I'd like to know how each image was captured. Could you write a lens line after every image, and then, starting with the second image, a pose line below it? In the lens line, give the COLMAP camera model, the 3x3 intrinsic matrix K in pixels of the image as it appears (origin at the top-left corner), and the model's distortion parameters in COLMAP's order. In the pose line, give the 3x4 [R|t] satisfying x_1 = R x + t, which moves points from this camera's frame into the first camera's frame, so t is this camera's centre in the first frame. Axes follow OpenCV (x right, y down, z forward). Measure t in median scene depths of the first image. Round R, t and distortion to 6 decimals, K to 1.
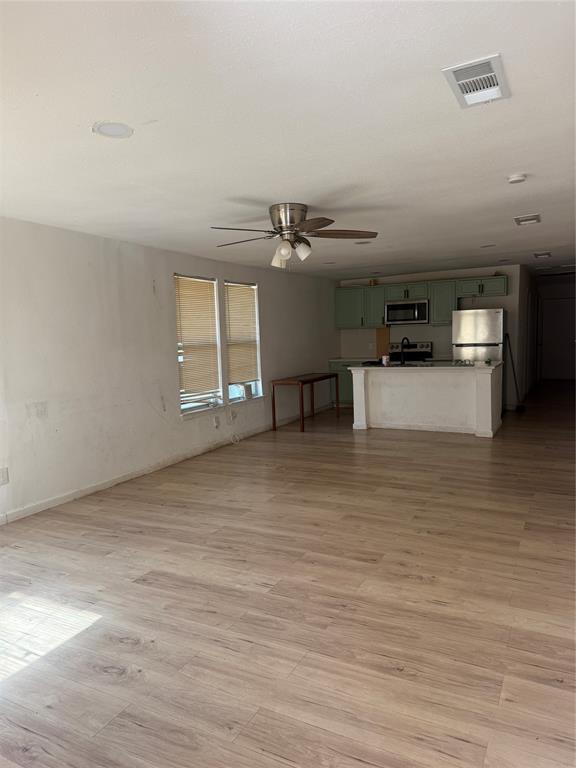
lens RADIAL K [[535.0, 0, 288.0], [0, 535.0, 384.0], [0, 0, 1]] dist [0.123066, -0.183508]
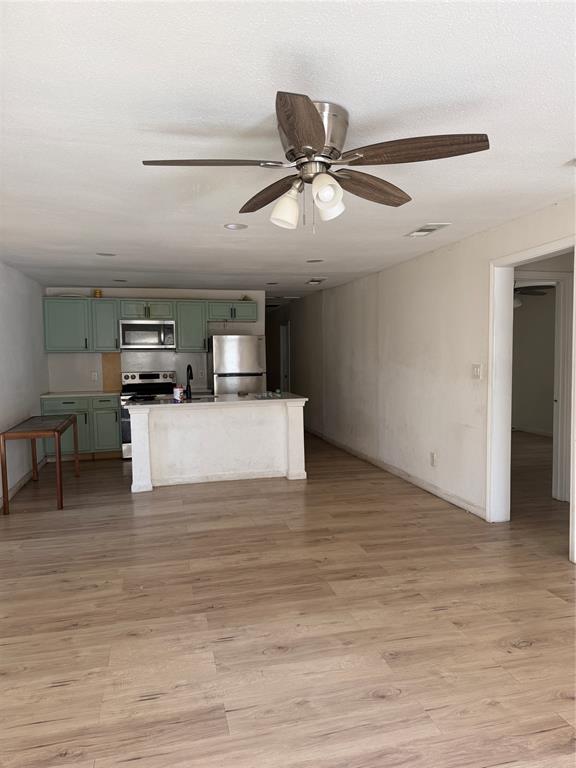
lens RADIAL K [[535.0, 0, 288.0], [0, 535.0, 384.0], [0, 0, 1]] dist [0.123066, -0.183508]
pose [[0.749520, -0.014789, 0.661817, -0.203896], [0.052241, 0.997954, -0.036864, -0.022910], [-0.659918, 0.062204, 0.748759, 0.330989]]
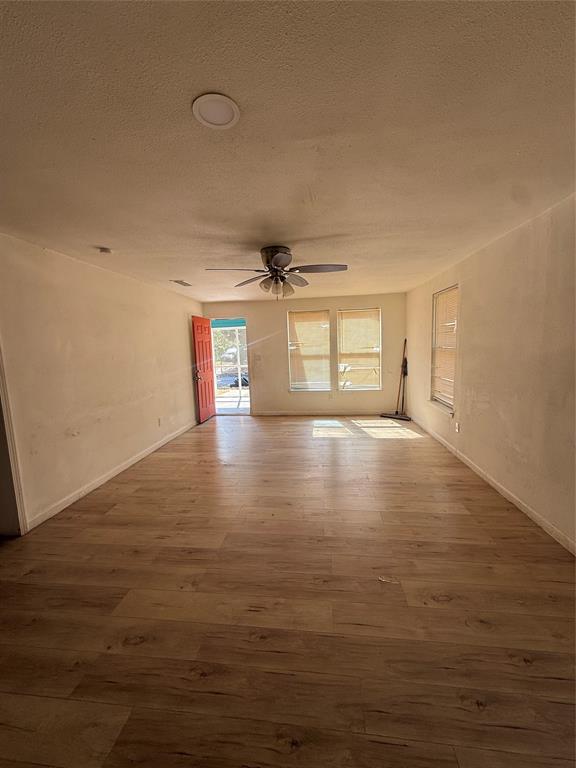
lens RADIAL K [[306.9, 0, 288.0], [0, 306.9, 384.0], [0, 0, 1]] dist [-0.002054, -0.000211]
pose [[-0.931642, 0.107868, -0.346999, 0.135810], [0.030228, 0.974621, 0.221810, -0.095302], [0.362119, 0.196158, -0.911258, 0.916171]]
